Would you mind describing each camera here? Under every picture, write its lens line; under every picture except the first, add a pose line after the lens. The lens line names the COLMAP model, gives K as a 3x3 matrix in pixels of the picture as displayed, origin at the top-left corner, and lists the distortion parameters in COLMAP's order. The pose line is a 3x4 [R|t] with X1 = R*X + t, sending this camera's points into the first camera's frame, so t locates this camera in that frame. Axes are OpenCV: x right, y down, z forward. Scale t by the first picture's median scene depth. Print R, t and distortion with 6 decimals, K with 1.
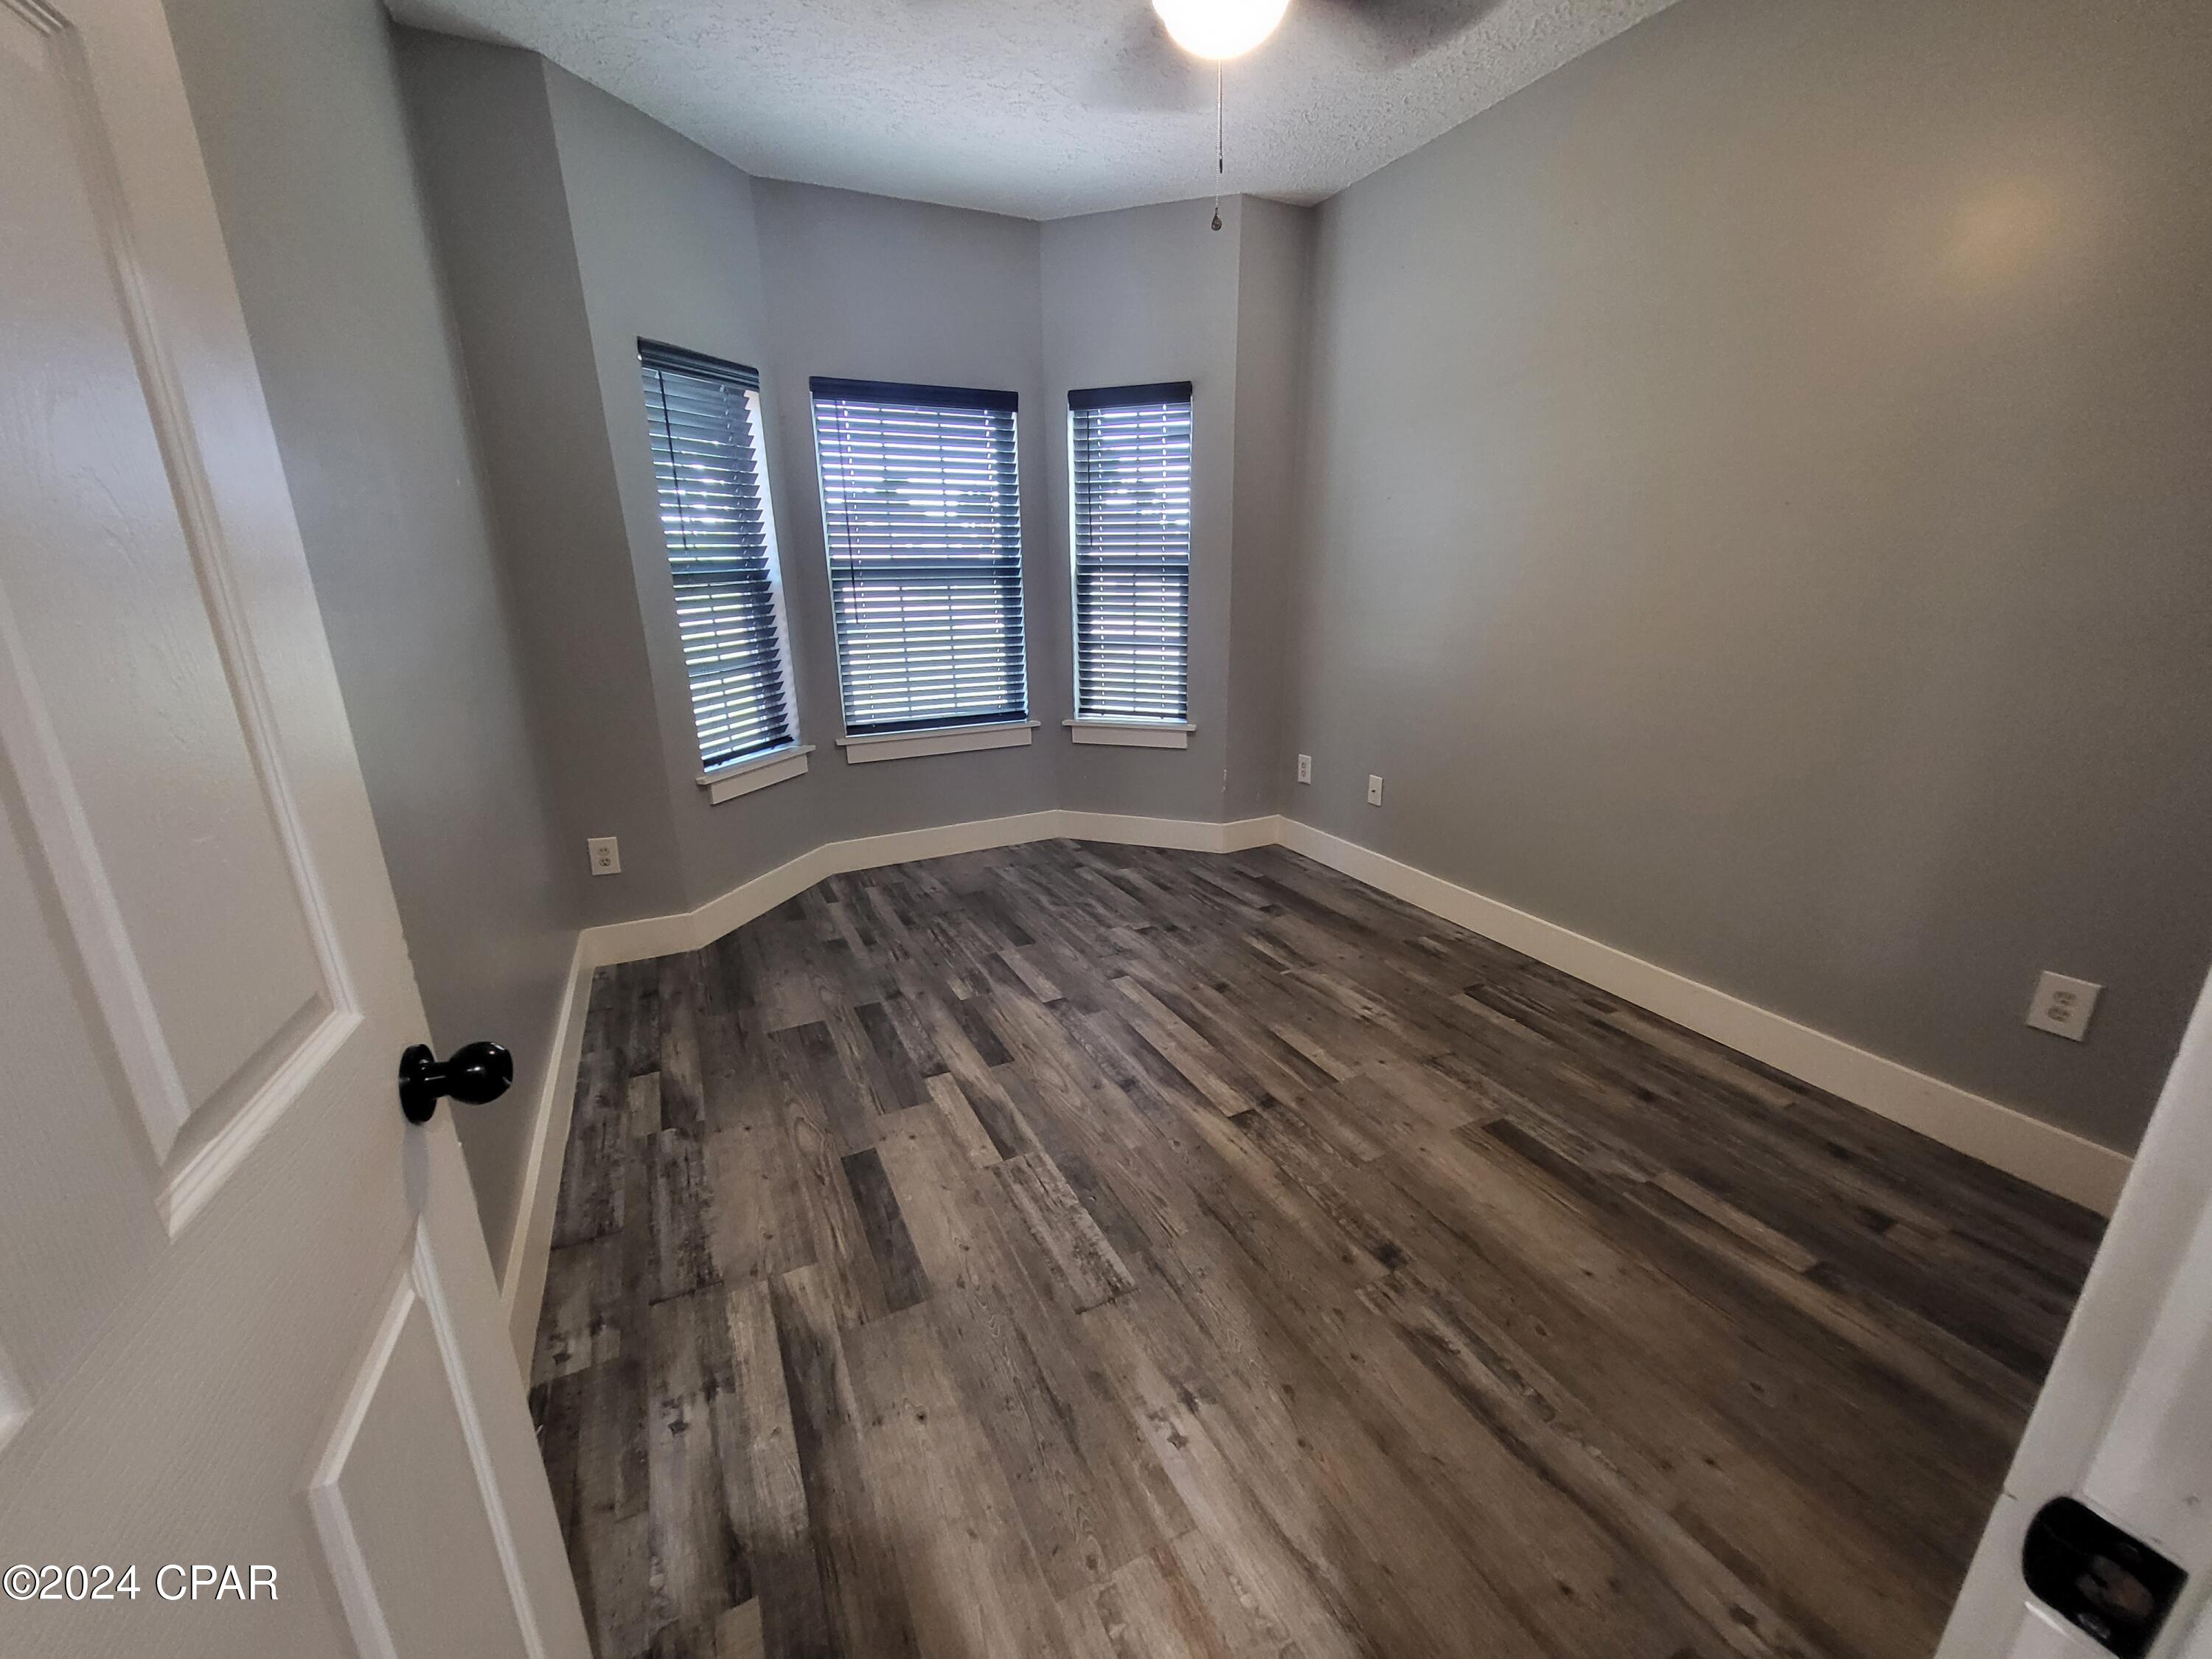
lens RADIAL K [[876.0, 0, 1103.2], [0, 876.0, 833.8], [0, 0, 1]] dist [-0.000013, -0.000178]
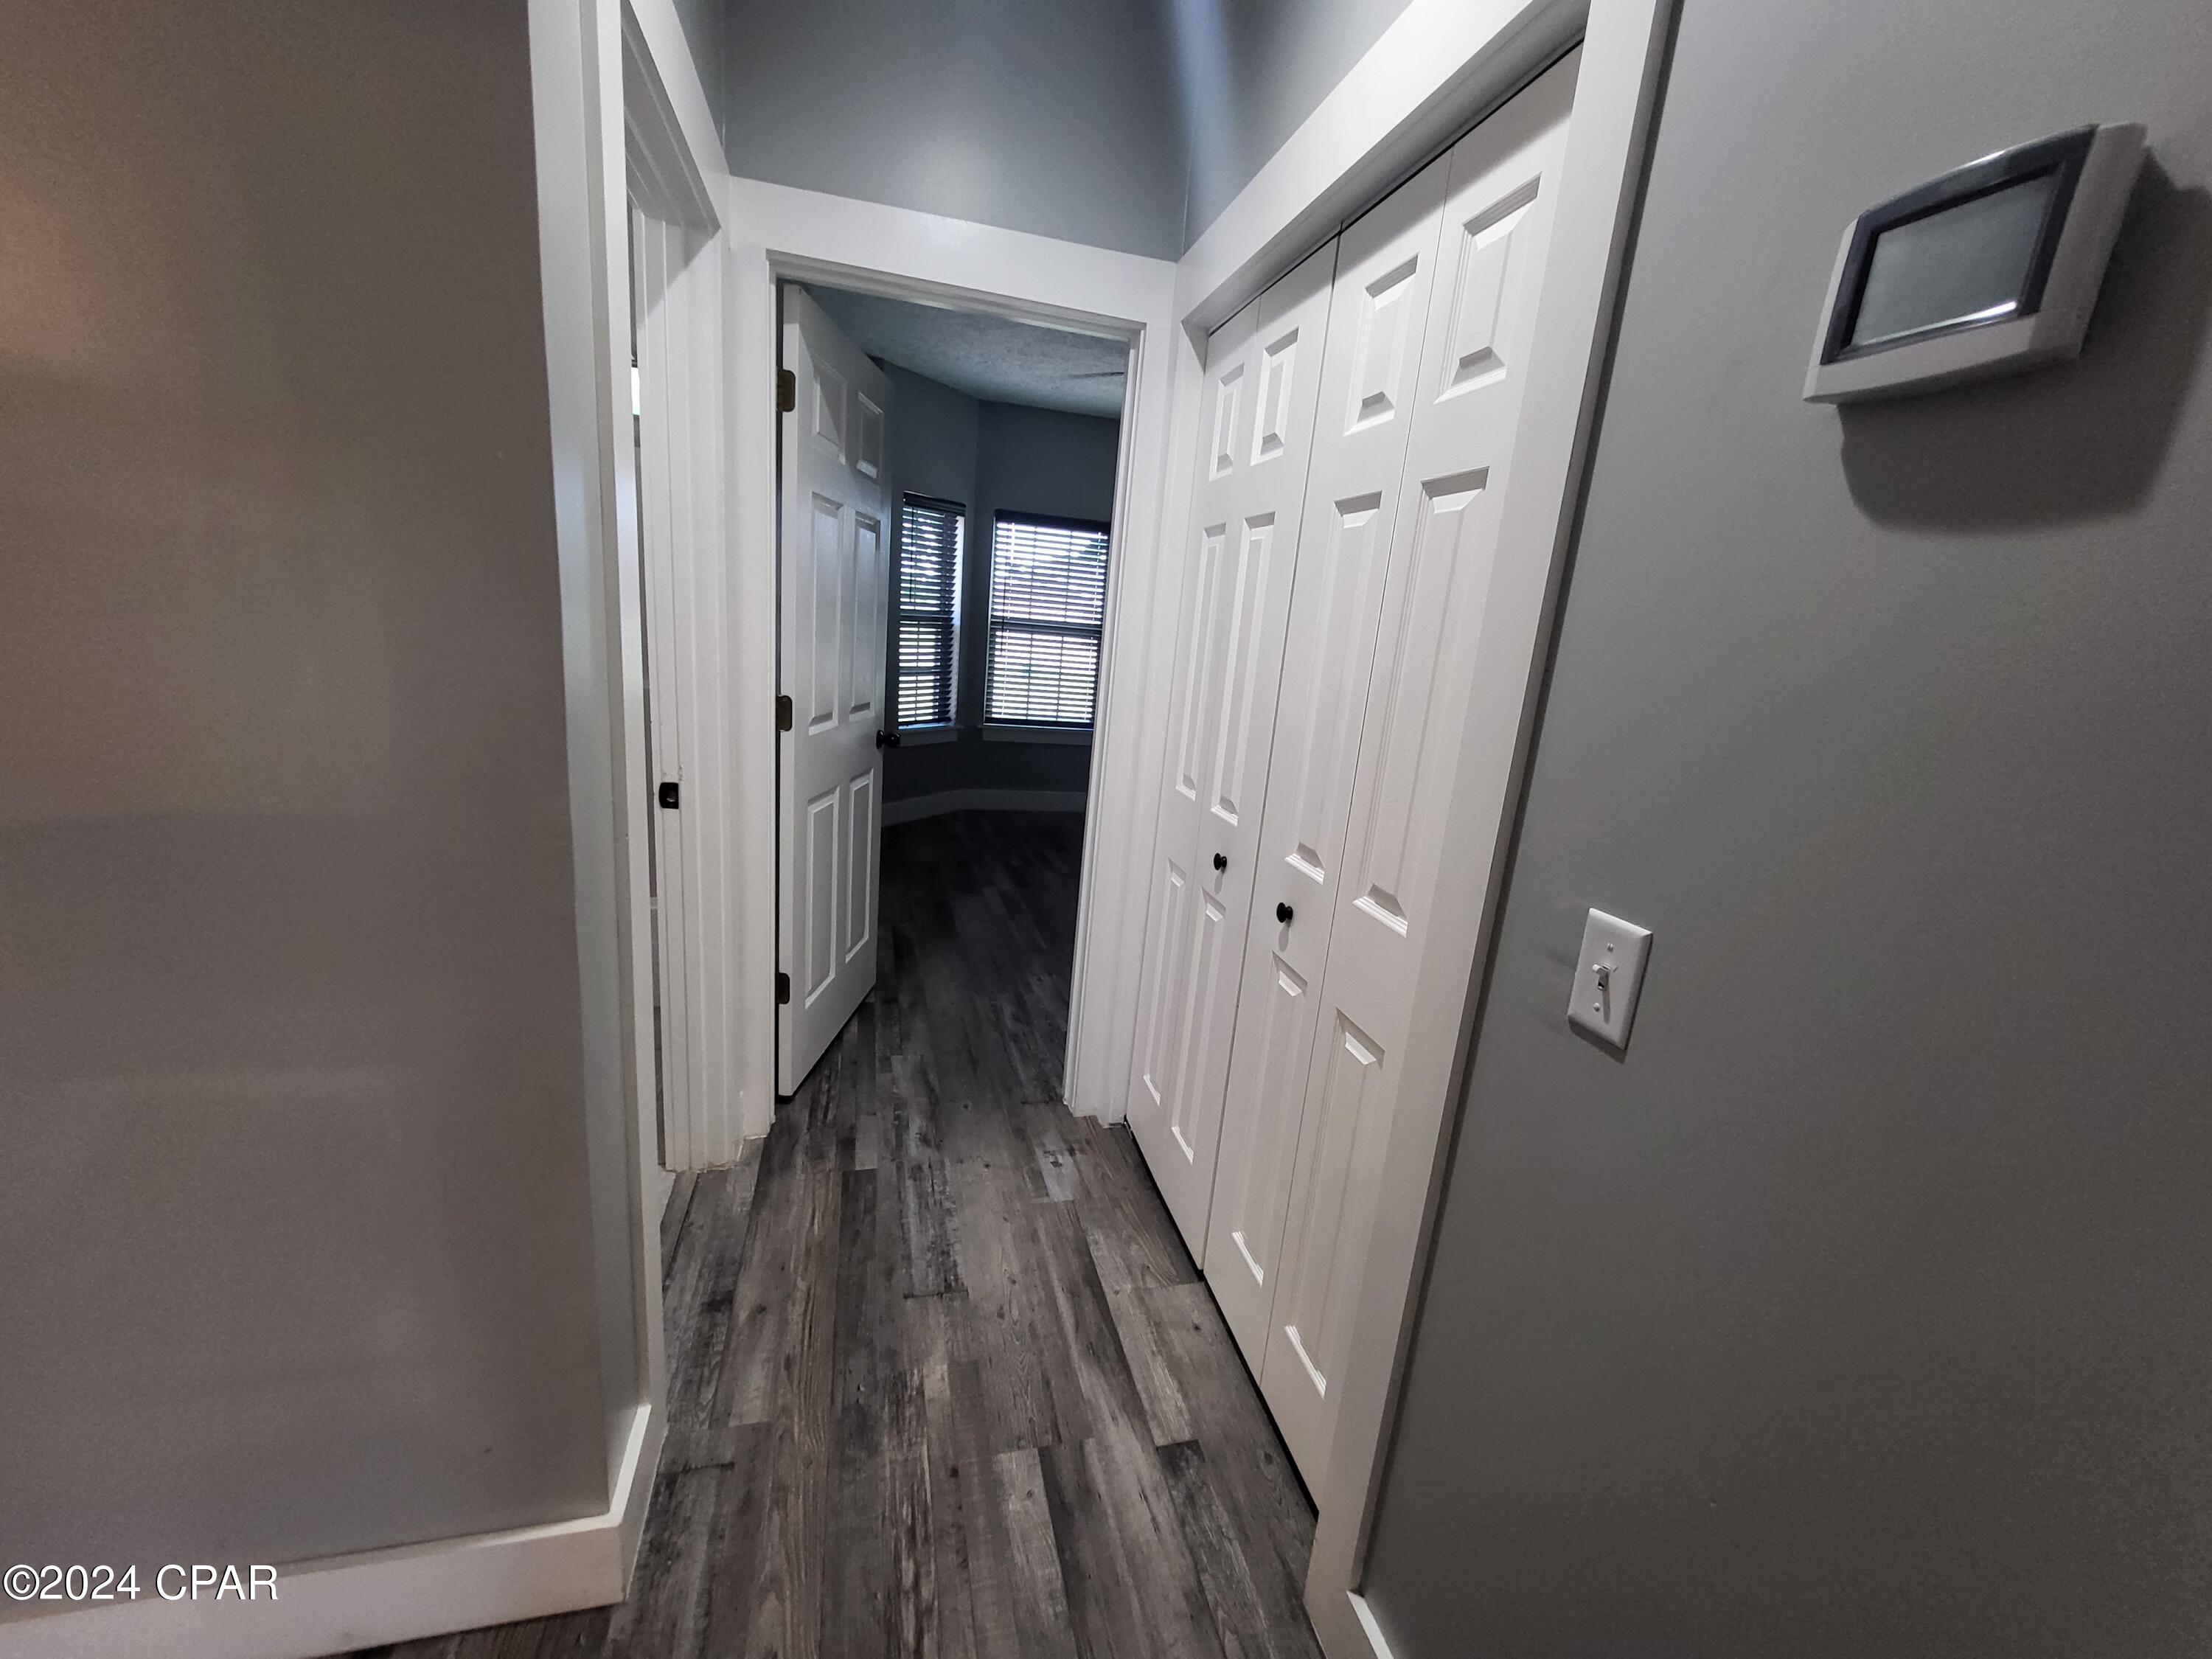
lens RADIAL K [[876.0, 0, 1103.2], [0, 876.0, 827.9], [0, 0, 1]] dist [-0.000013, -0.000178]
pose [[0.974000, 0.139546, -0.178466, 0.248547], [-0.152734, 0.986298, -0.062356, 0.154419], [0.167319, 0.087992, 0.981968, -0.553661]]
